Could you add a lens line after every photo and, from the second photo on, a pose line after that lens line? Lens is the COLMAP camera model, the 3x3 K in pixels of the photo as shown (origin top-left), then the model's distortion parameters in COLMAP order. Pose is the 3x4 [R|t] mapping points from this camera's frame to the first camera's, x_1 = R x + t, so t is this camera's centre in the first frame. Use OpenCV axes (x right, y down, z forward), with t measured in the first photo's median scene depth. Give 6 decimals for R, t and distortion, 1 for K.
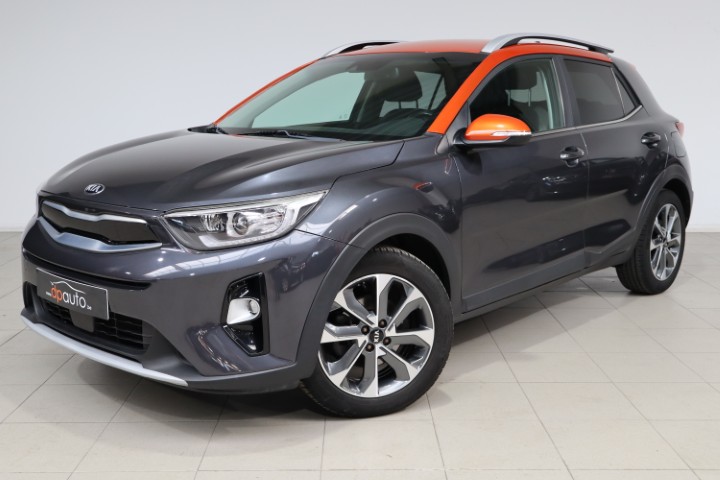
lens RADIAL K [[826.4, 0, 360.0], [0, 826.4, 238.6], [0, 0, 1]] dist [-0.056190, 0.000000]
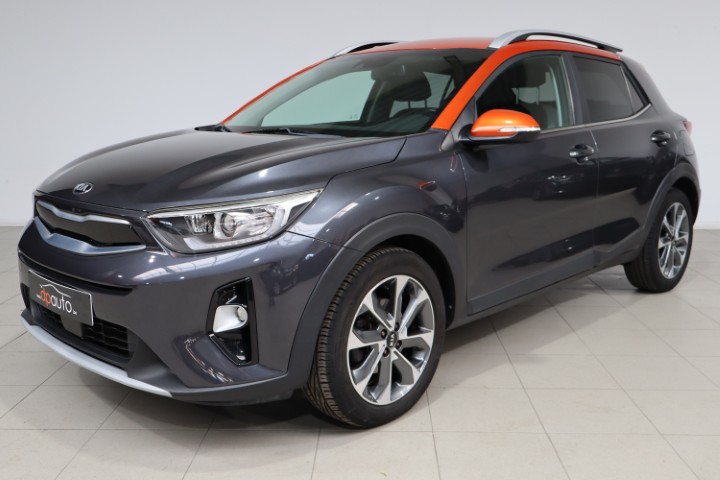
lens RADIAL K [[729.8, 0, 356.6], [0, 729.8, 256.4], [0, 0, 1]] dist [-0.060262, 0.000000]
pose [[0.999242, 0.001734, -0.038902, 0.027559], [-0.000413, 0.999423, 0.033962, -0.008540], [0.038938, -0.033921, 0.998666, 0.144006]]
